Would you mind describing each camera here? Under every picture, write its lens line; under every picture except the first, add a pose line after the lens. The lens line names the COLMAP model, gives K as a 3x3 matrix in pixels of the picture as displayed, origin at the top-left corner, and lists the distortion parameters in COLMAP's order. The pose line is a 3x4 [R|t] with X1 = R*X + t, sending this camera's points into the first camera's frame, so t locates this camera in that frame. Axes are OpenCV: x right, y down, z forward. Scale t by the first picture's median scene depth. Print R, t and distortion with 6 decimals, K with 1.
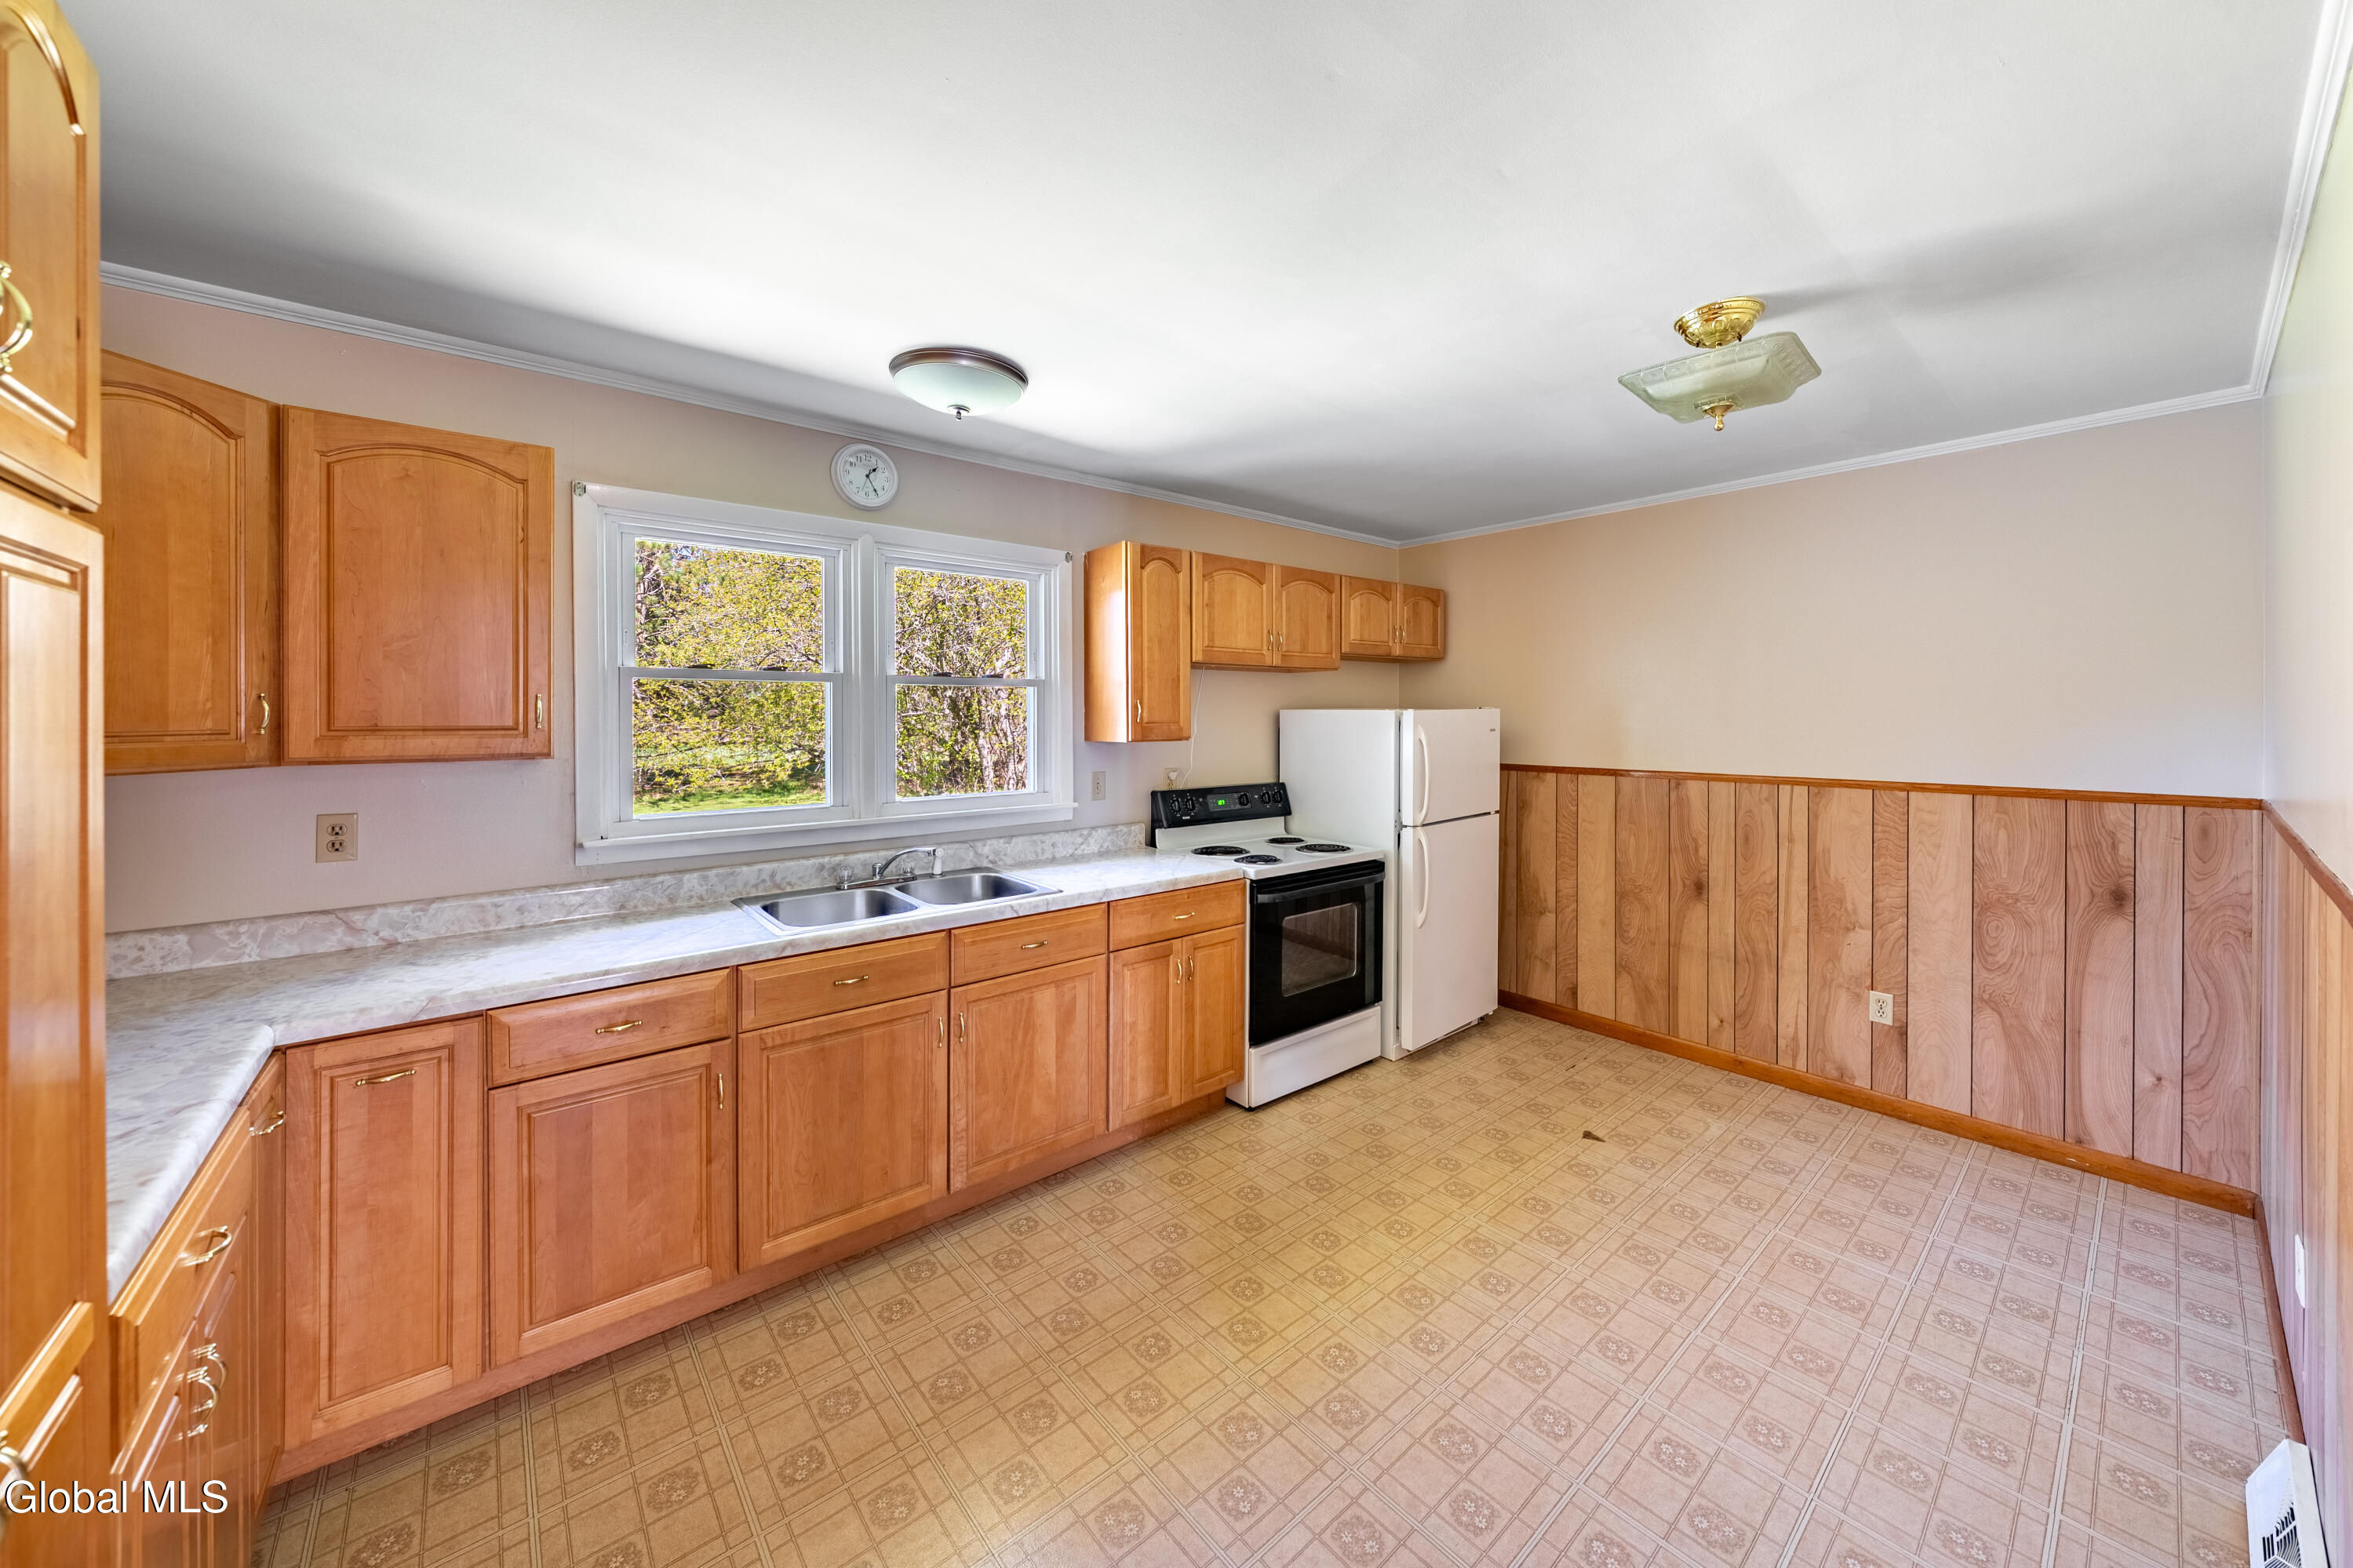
lens RADIAL K [[812.8, 0, 1173.8], [0, 812.8, 719.5], [0, 0, 1]] dist [0.014092, 0.000019]
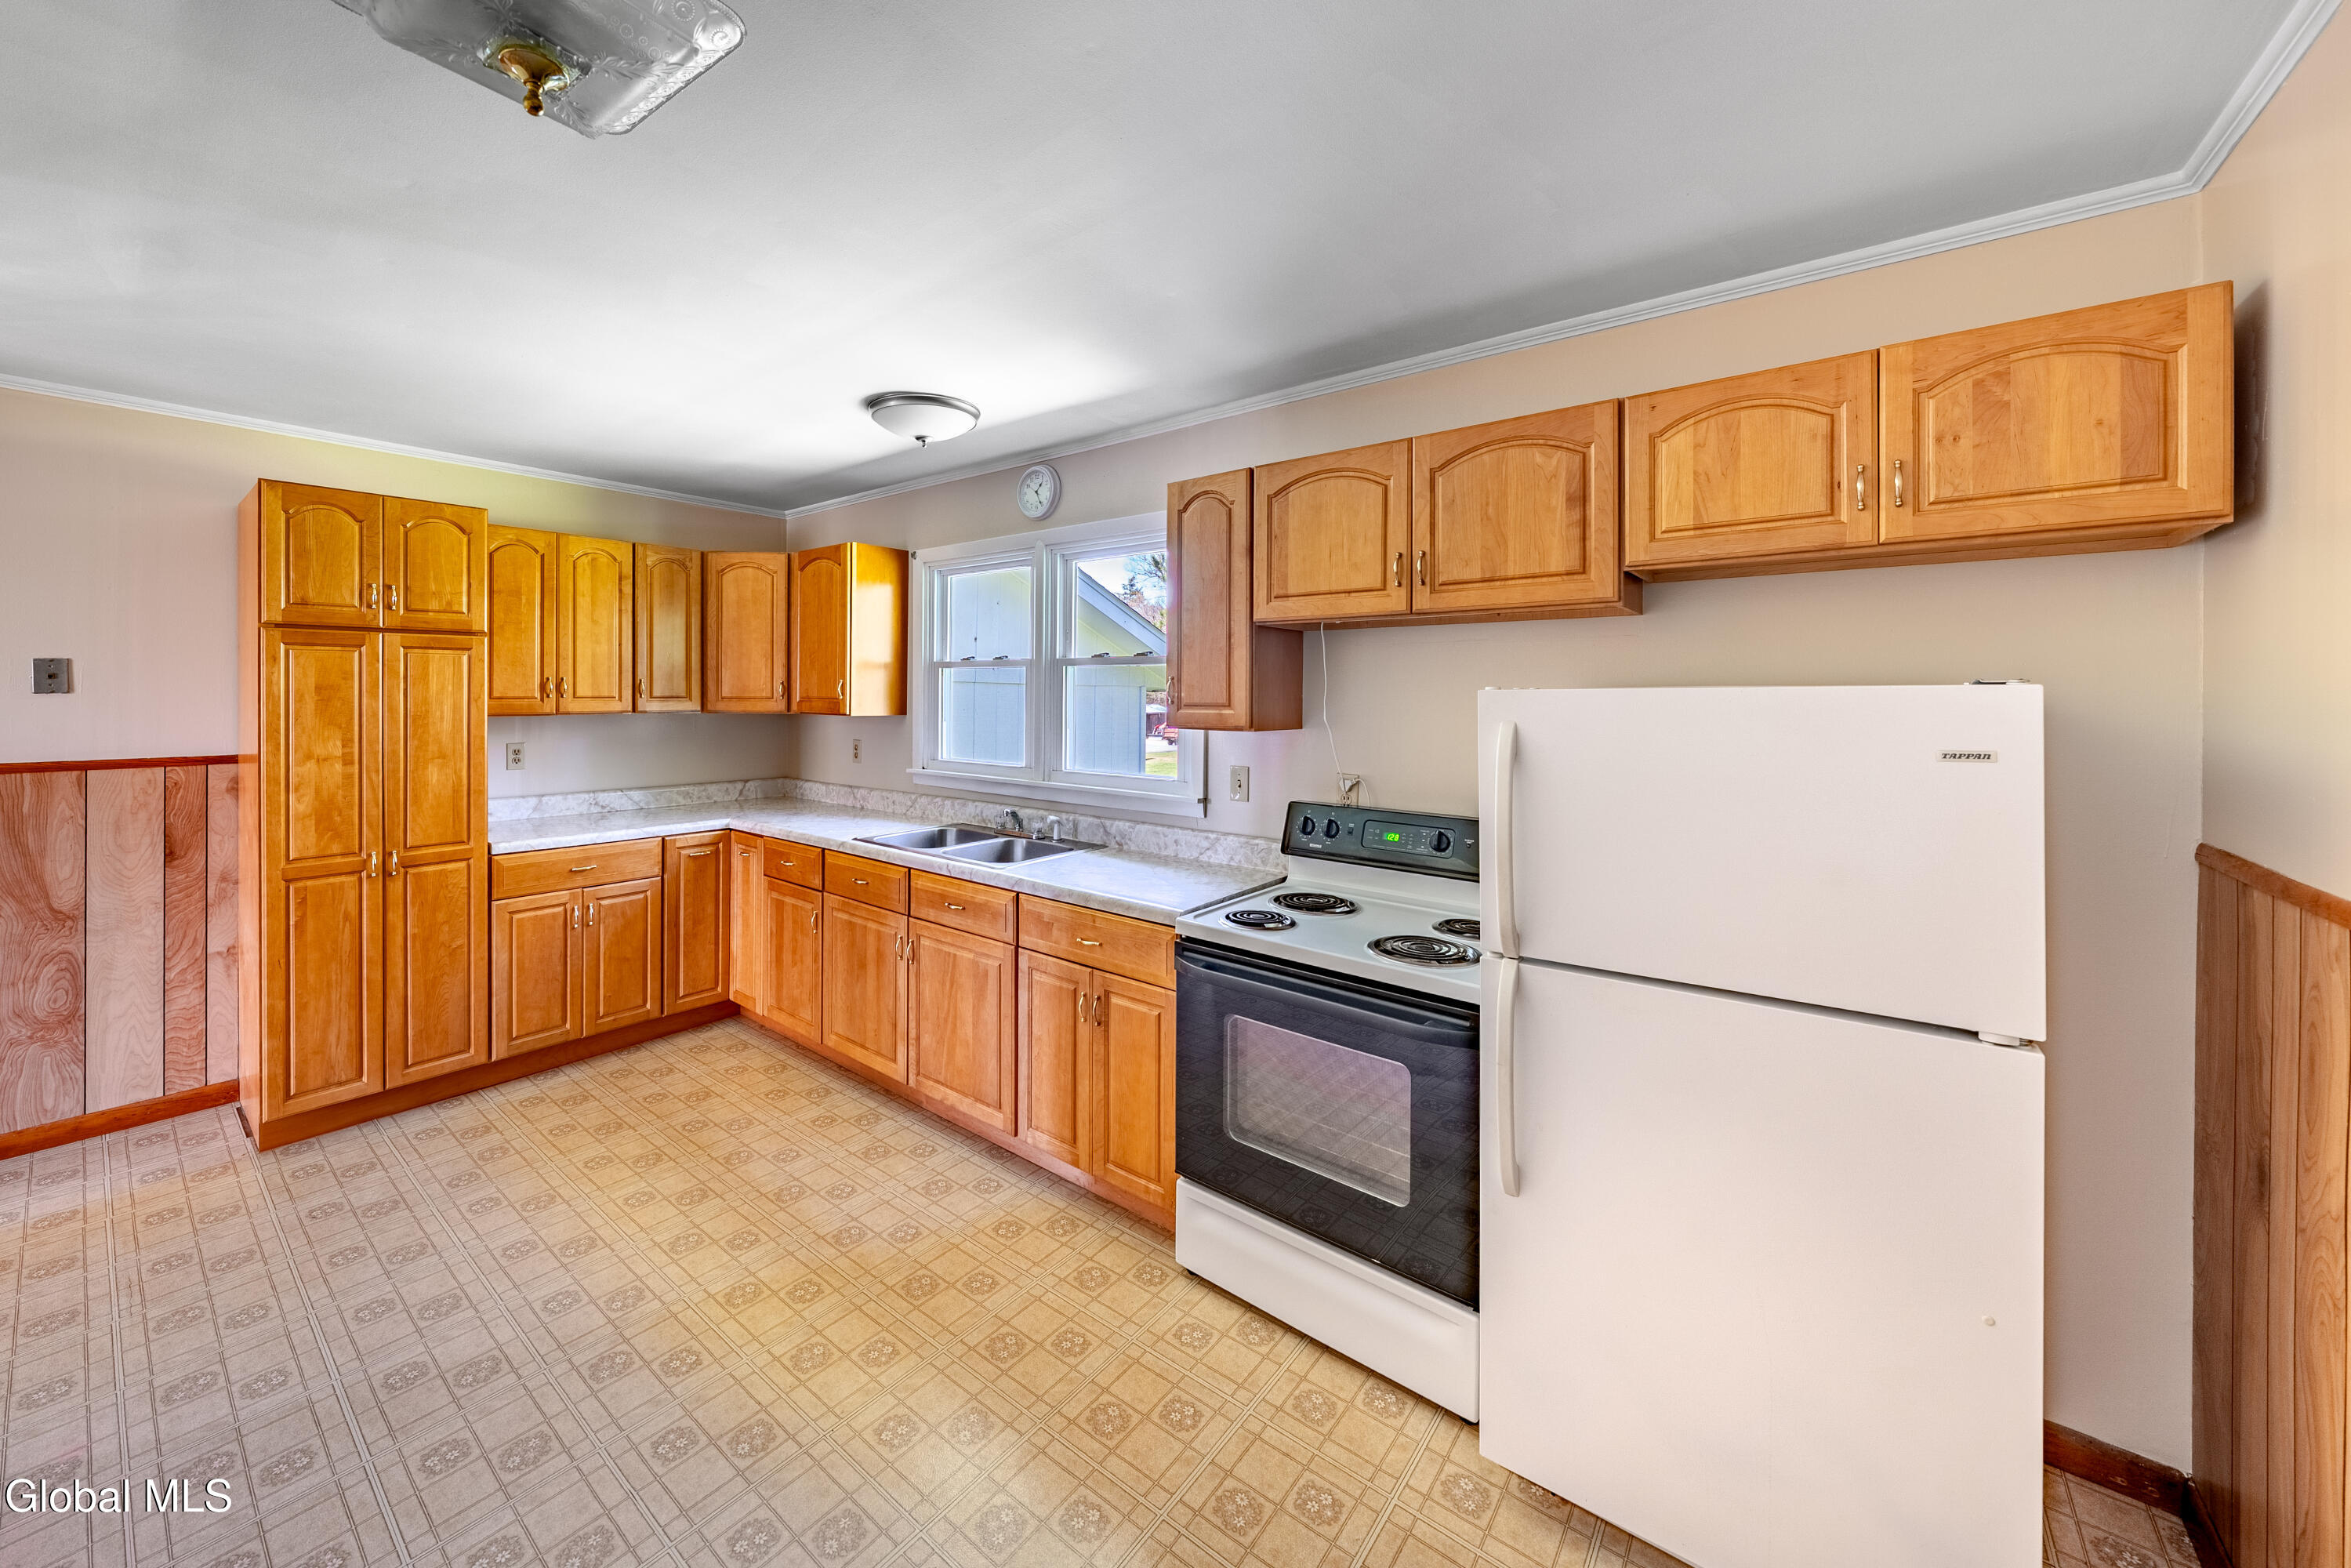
lens RADIAL K [[864.9, 0, 1171.9], [0, 864.9, 681.9], [0, 0, 1]] dist [-0.031179, -0.000055]
pose [[0.226607, -0.003305, -0.973981, 0.919990], [-0.007731, 0.999957, -0.005192, -0.017504], [0.973956, 0.008706, 0.226571, 0.941165]]
